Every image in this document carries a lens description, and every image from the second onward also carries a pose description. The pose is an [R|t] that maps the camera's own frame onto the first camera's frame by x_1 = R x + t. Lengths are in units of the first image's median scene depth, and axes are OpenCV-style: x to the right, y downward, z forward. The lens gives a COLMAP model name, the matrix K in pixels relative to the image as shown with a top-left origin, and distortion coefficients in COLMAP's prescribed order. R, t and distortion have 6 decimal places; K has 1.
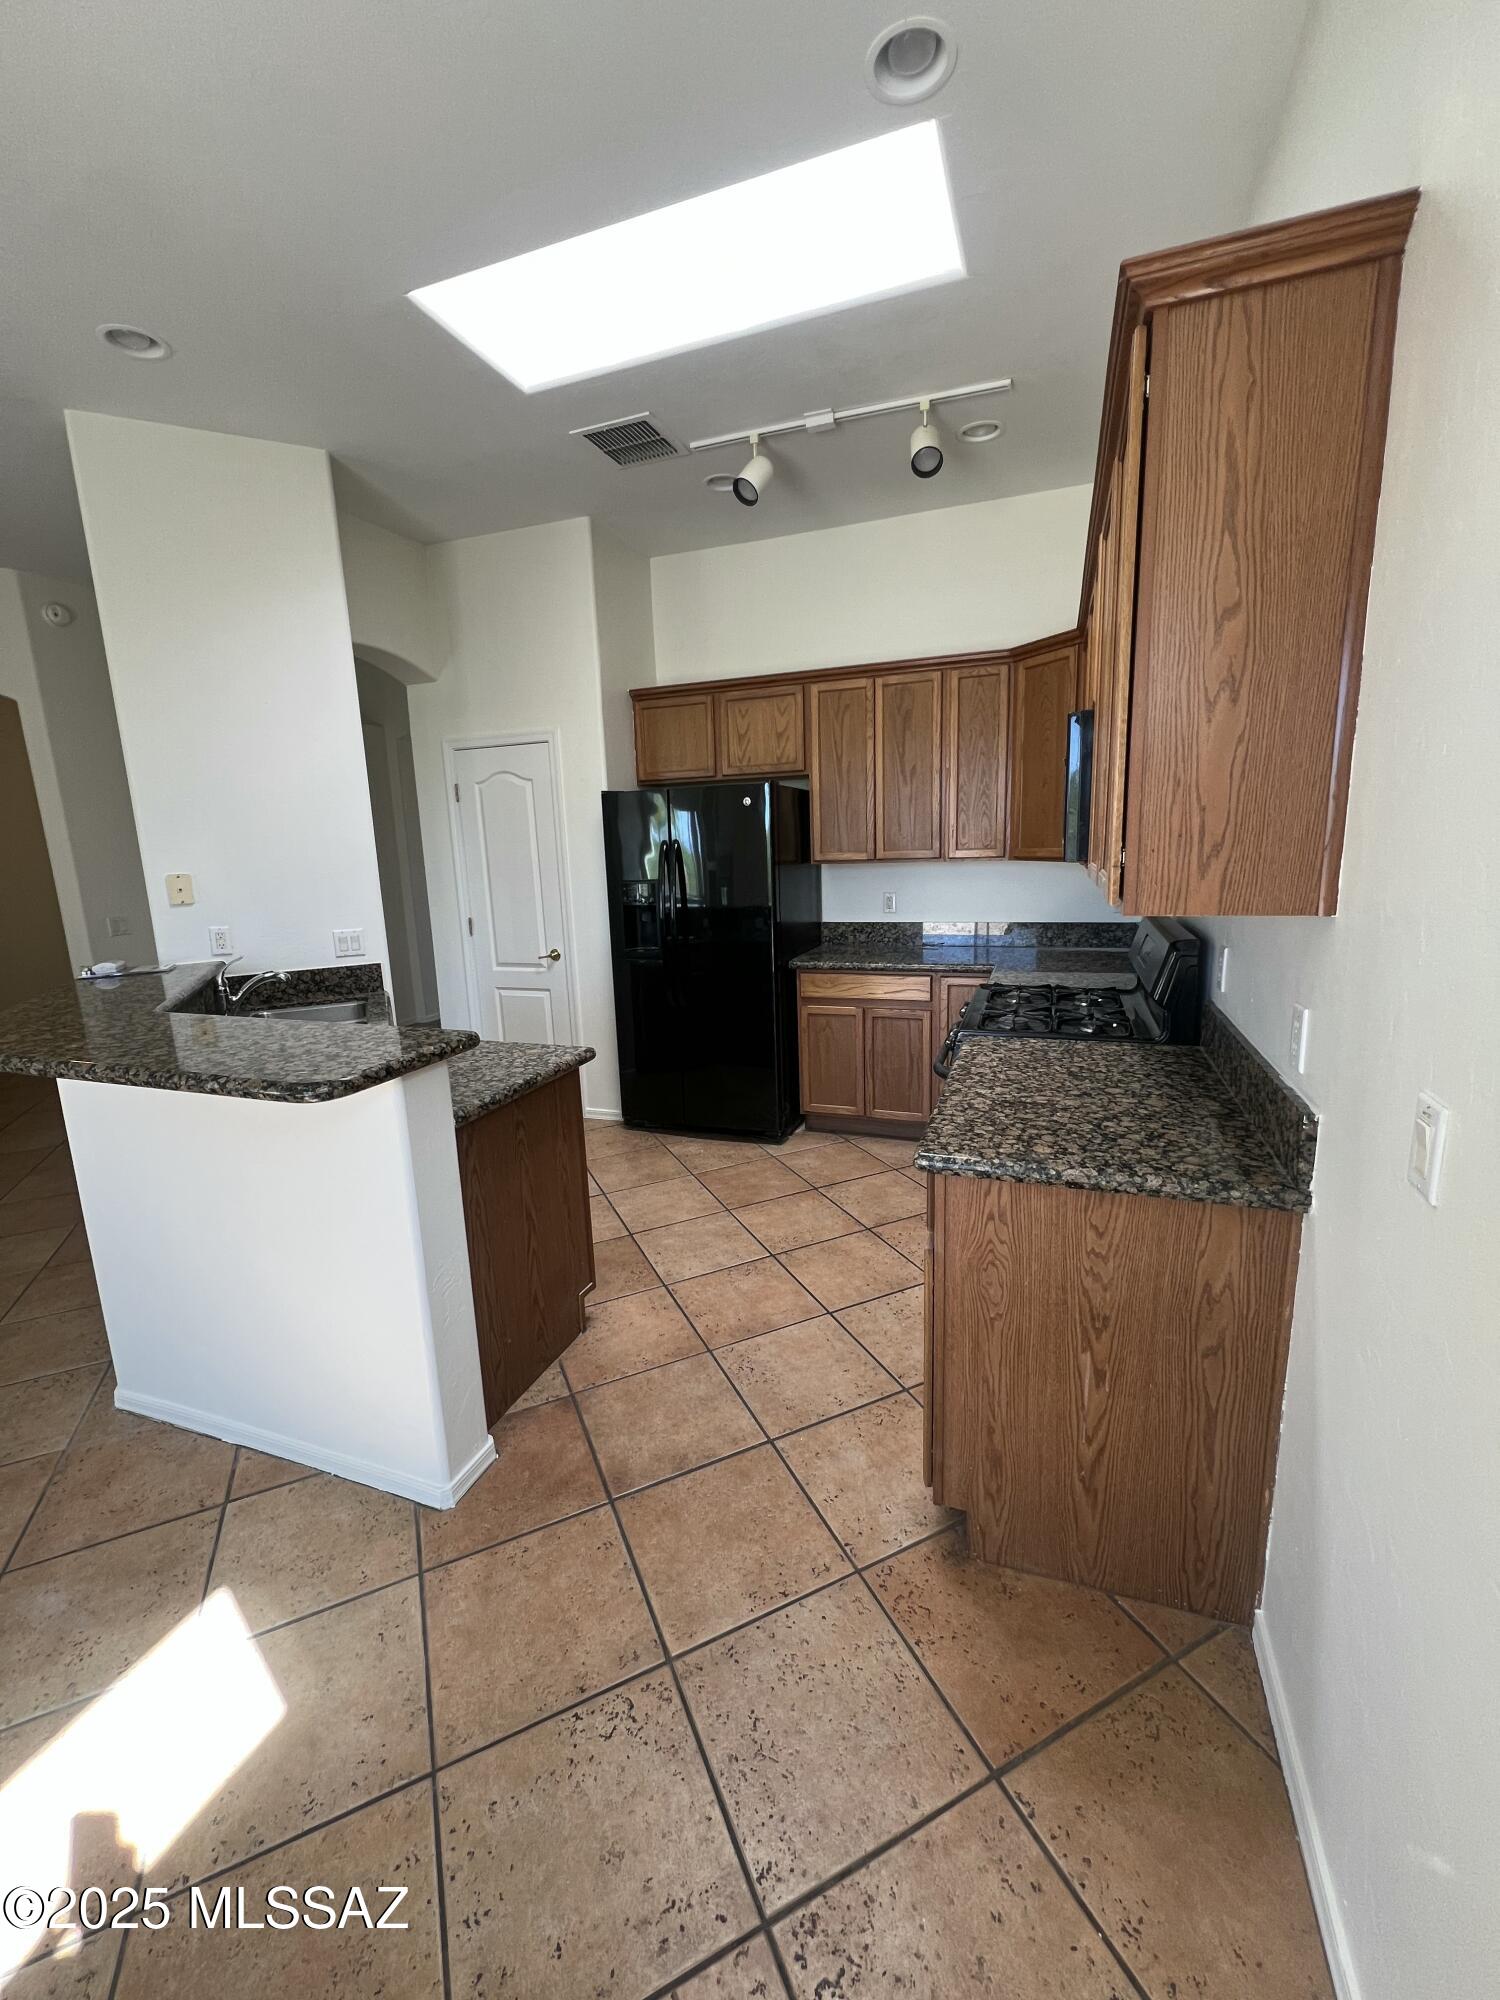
lens RADIAL K [[801.0, 0, 751.2], [0, 801.0, 997.0], [0, 0, 1]] dist [-0.003722, -0.000191]
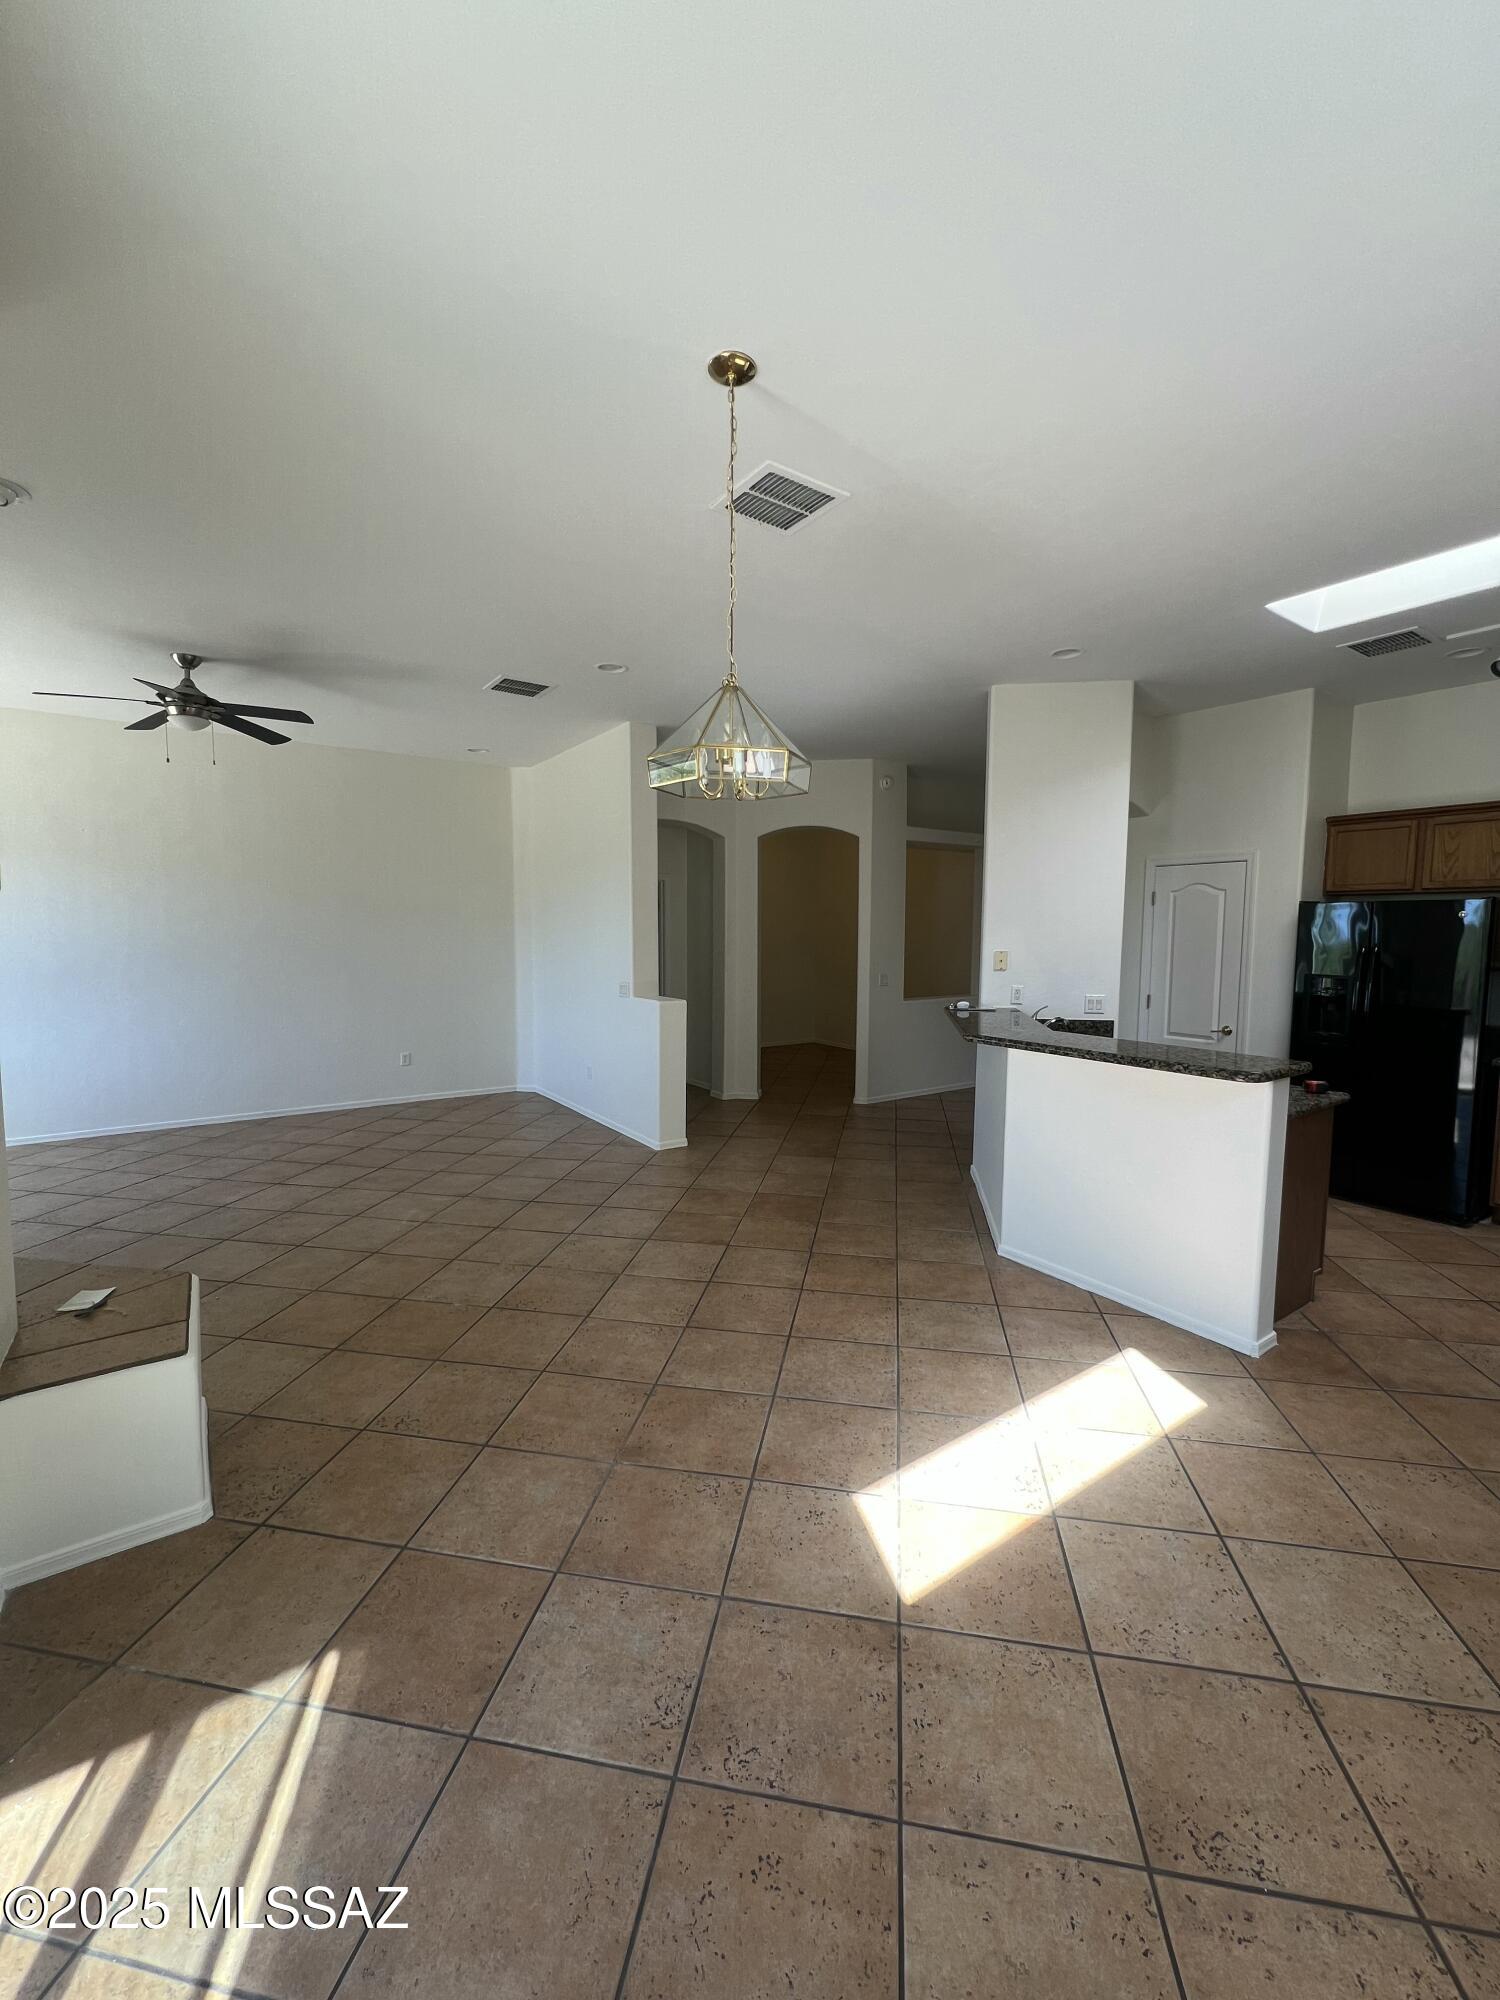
lens RADIAL K [[801.0, 0, 754.2], [0, 801.0, 995.7], [0, 0, 1]] dist [-0.003722, -0.000191]
pose [[0.821240, 0.087457, -0.563841, -0.172215], [-0.144791, 0.987780, -0.057676, 0.077178], [0.551906, 0.129005, 0.823867, -0.452823]]
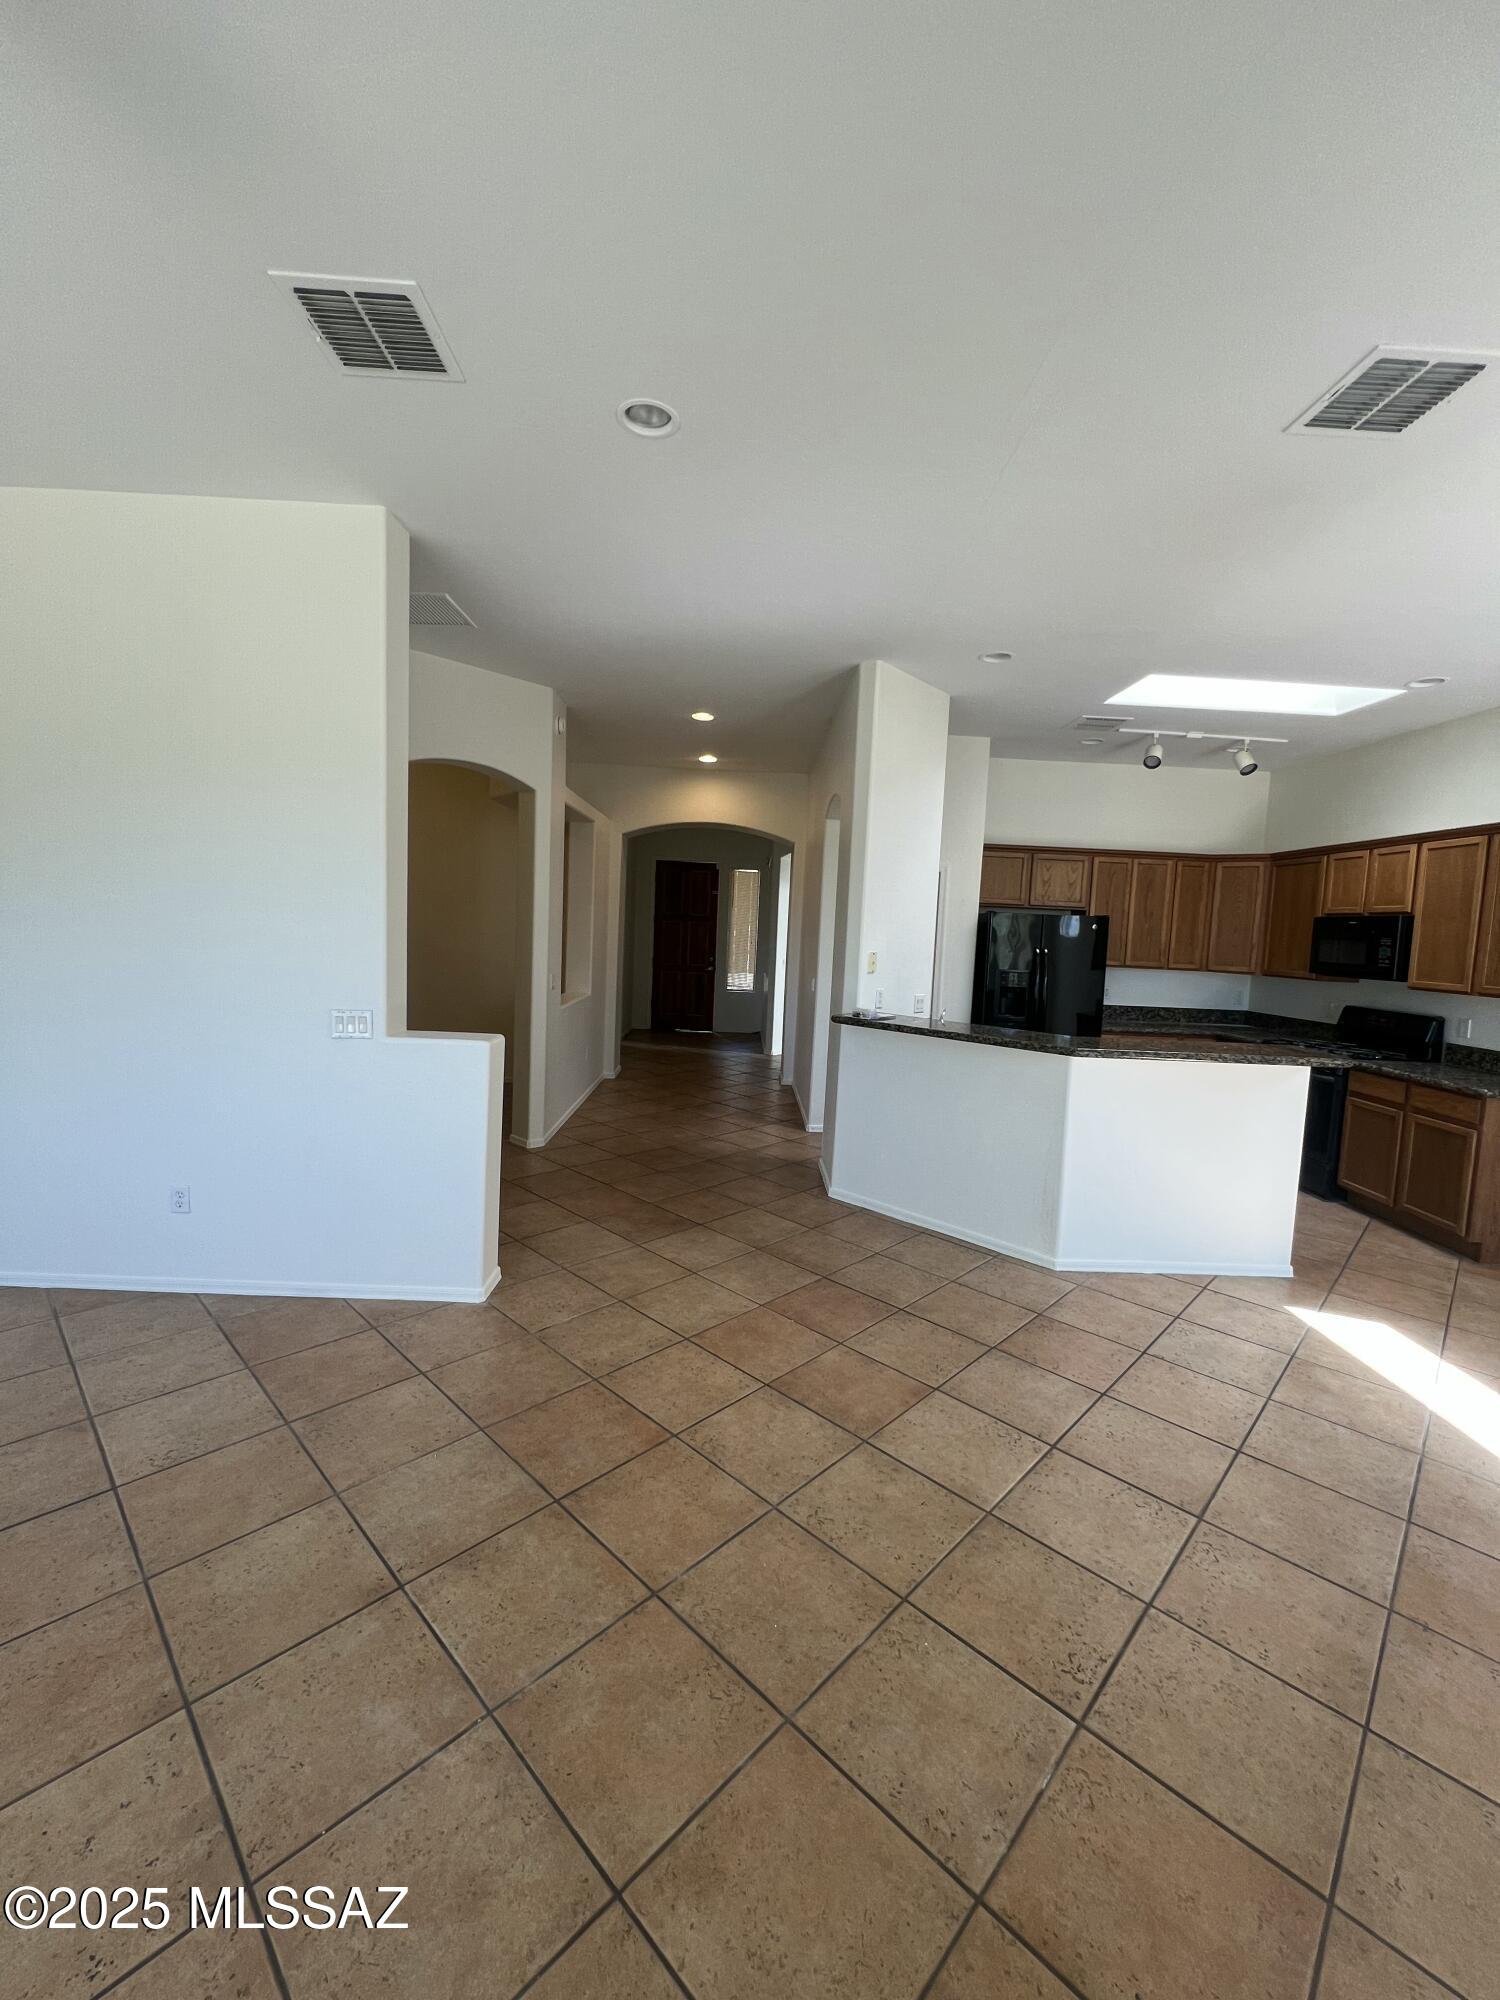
lens RADIAL K [[801.0, 0, 755.2], [0, 801.0, 996.2], [0, 0, 1]] dist [-0.003722, -0.000191]
pose [[0.929398, 0.044646, 0.366369, -1.158955], [-0.005093, 0.994114, -0.108222, 0.070472], [-0.369044, 0.098716, 0.924154, -0.218976]]
